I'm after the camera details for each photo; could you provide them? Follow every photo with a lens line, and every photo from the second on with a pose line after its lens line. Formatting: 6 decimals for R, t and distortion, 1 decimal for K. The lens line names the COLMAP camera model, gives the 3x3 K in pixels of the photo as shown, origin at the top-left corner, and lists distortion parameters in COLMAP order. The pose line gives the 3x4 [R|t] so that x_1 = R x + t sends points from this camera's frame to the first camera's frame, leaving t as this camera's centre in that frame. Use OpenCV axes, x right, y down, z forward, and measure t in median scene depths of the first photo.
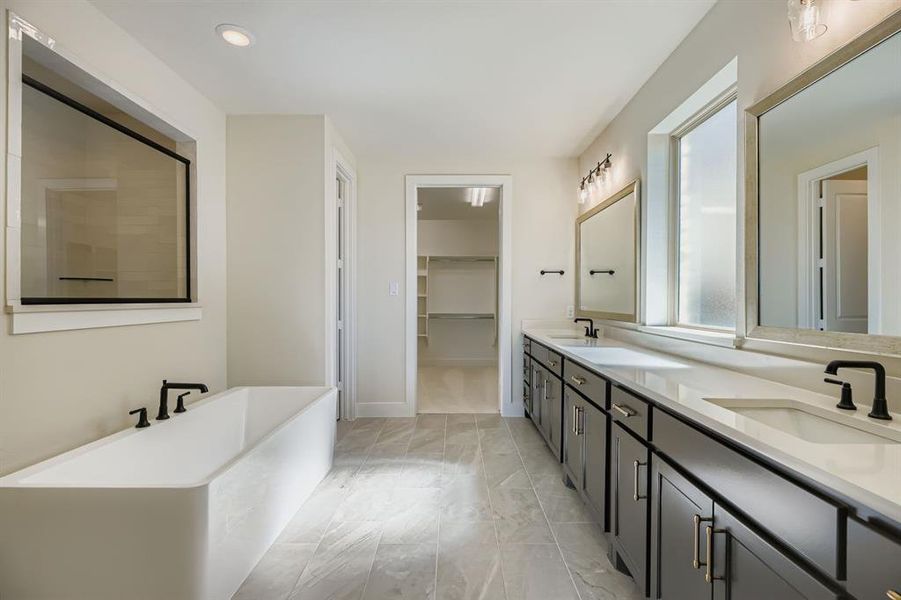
lens RADIAL K [[410.2, 0, 454.8], [0, 410.2, 301.4], [0, 0, 1]] dist [-0.002393, -0.000050]
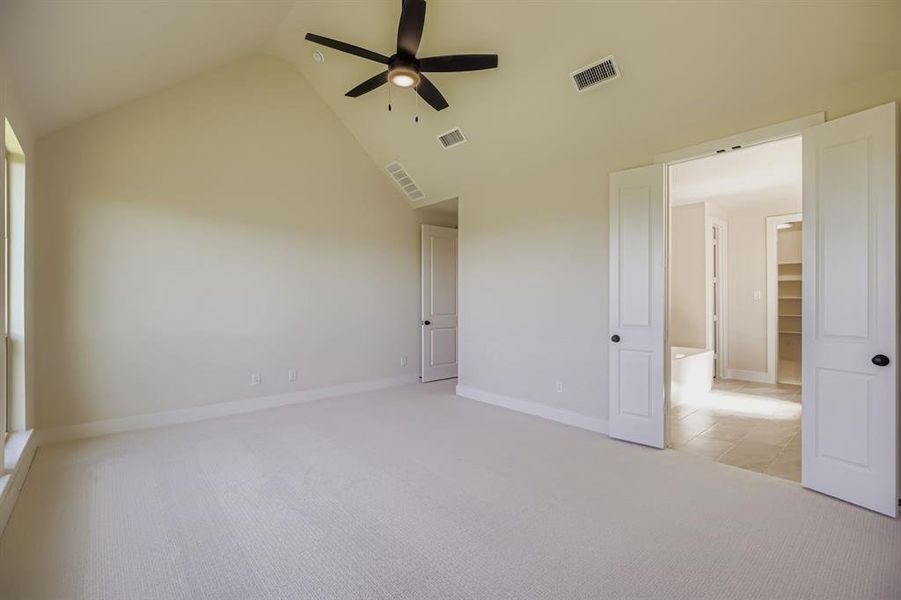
lens RADIAL K [[410.2, 0, 456.5], [0, 410.2, 299.7], [0, 0, 1]] dist [-0.002393, -0.000050]
pose [[0.675234, -0.005205, -0.737585, 0.220685], [0.002414, 0.999985, -0.004846, -0.007863], [0.737599, 0.001492, 0.675237, -0.836644]]
